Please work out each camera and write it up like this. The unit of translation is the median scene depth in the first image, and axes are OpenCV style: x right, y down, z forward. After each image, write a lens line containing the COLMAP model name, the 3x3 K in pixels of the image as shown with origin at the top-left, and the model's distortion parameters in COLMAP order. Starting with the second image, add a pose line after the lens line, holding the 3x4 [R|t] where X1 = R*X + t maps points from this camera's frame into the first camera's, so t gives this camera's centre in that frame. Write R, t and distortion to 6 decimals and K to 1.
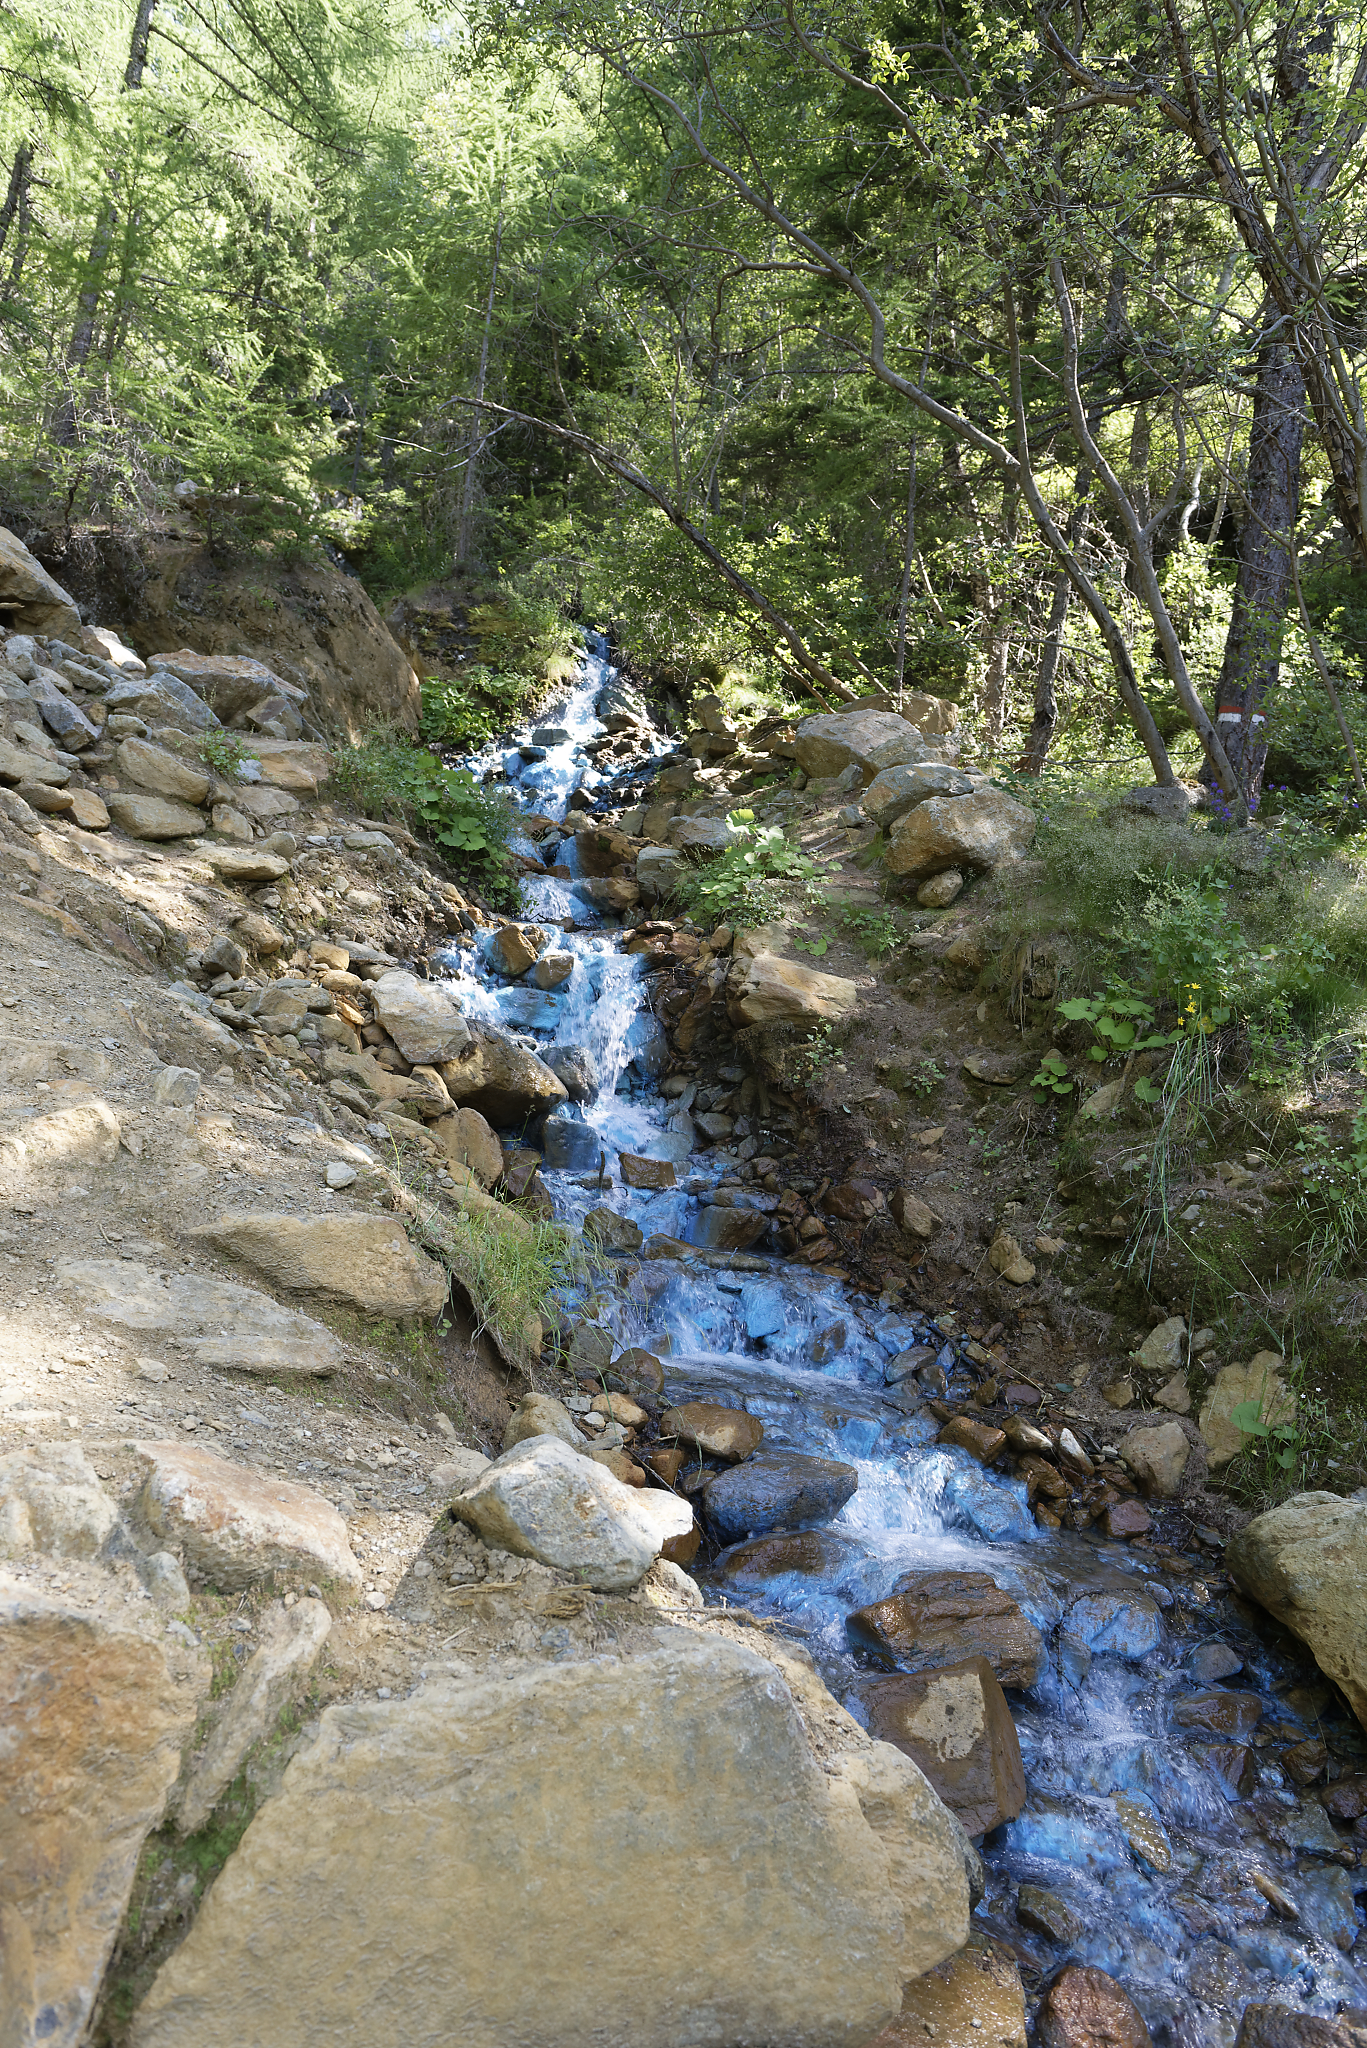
lens RADIAL K [[1402.1, 0, 683.5], [0, 1402.1, 1024.0], [0, 0, 1]] dist [0.003545, 0.000390]
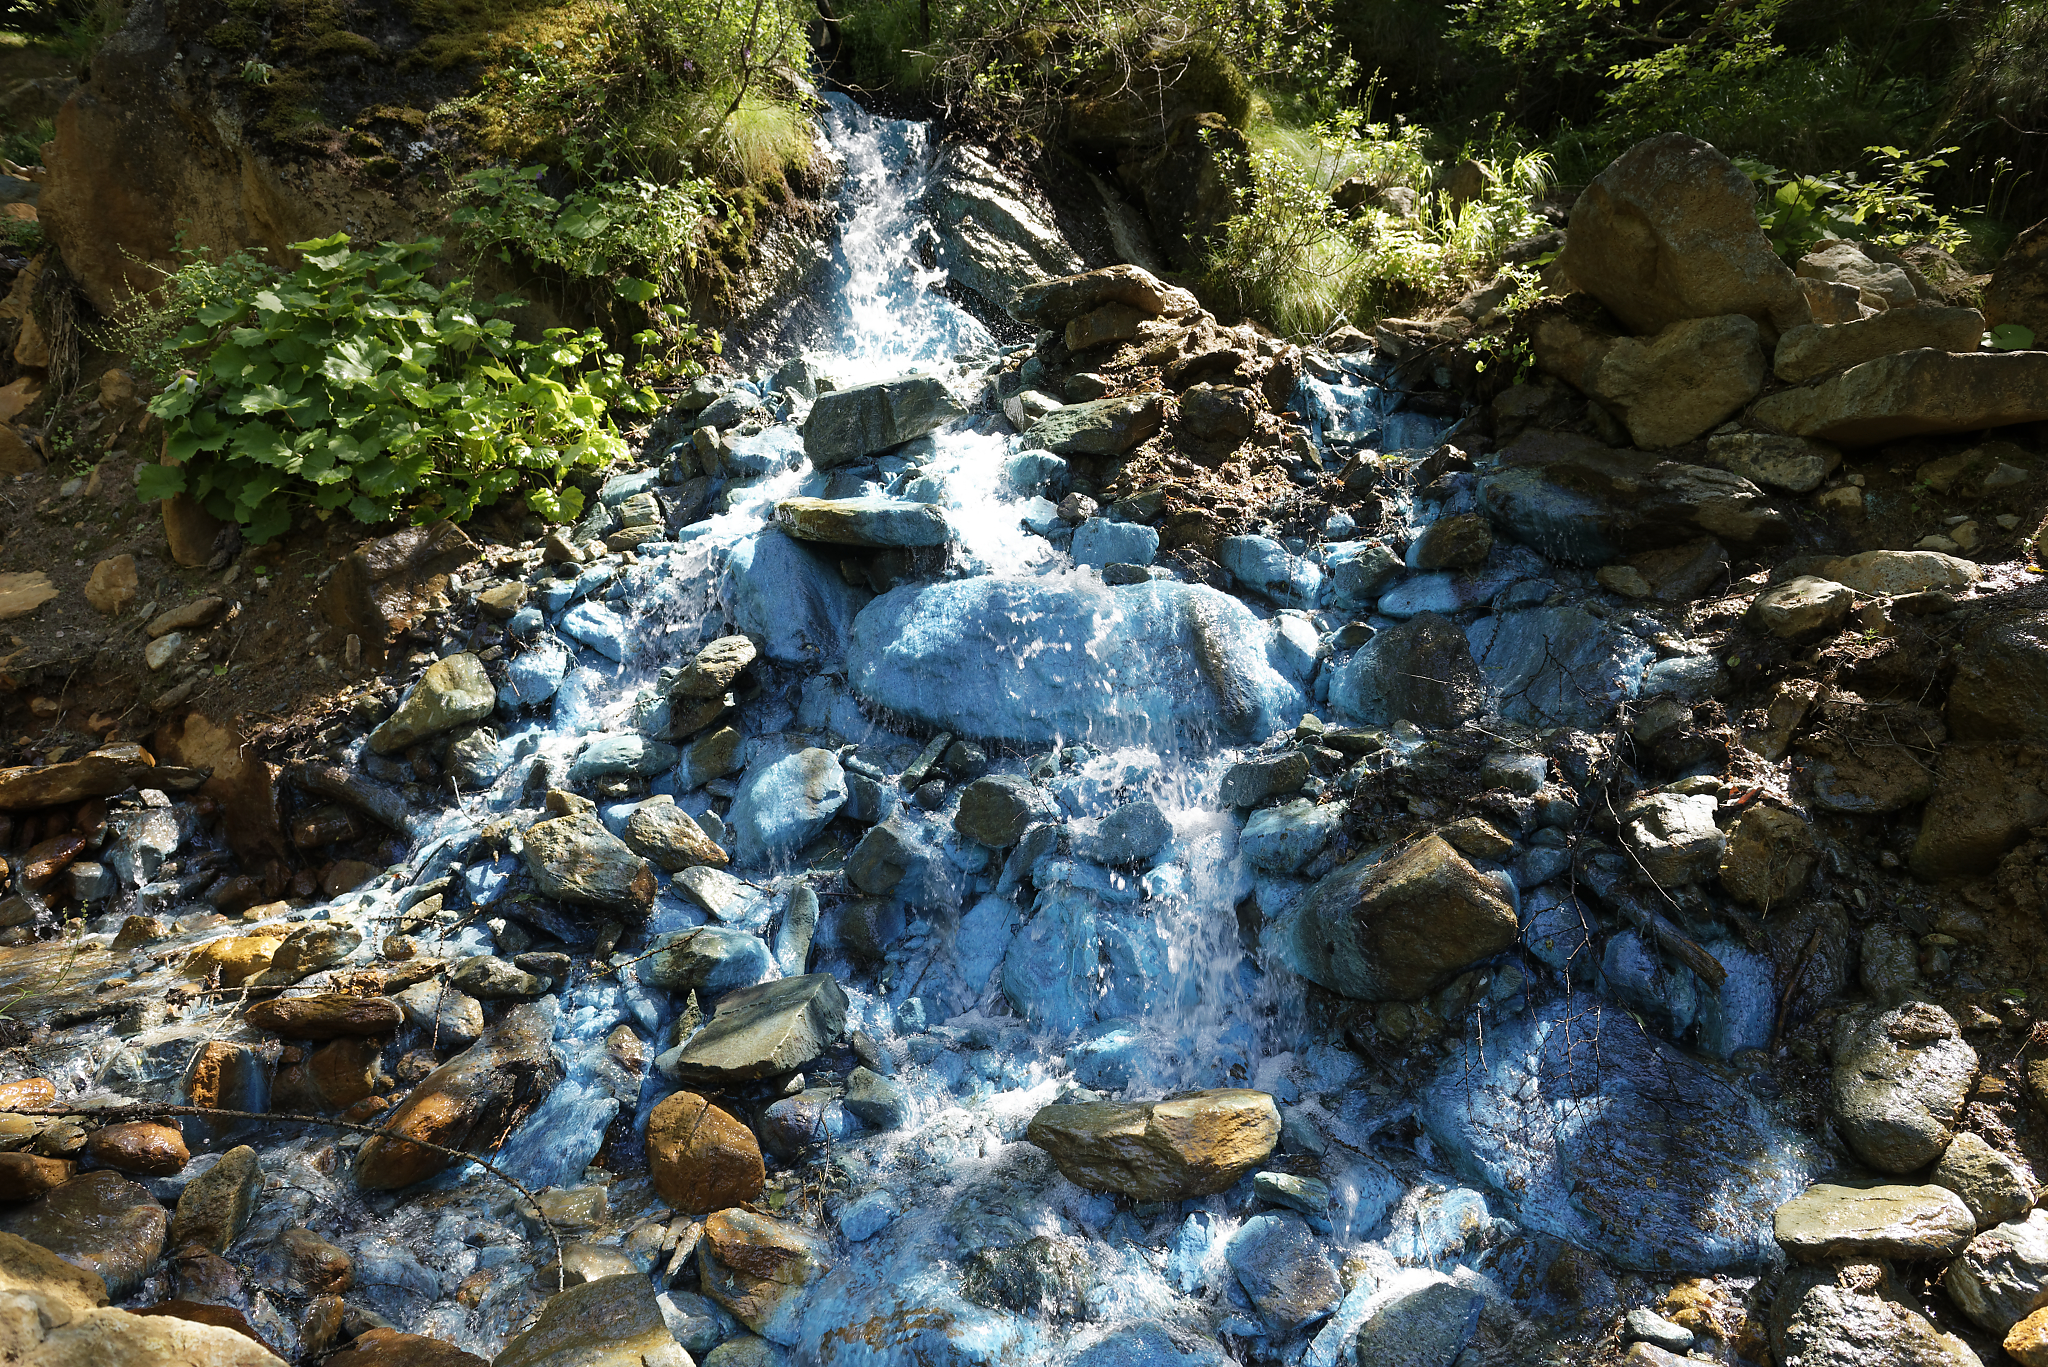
lens RADIAL K [[1402.1, 0, 1024.0], [0, 1402.1, 683.5], [0, 0, 1]] dist [0.003545, 0.000390]
pose [[0.964382, -0.201221, 0.171691, -0.101017], [0.180943, 0.975299, 0.126694, -0.155478], [-0.192943, -0.091115, 0.976970, 0.630108]]
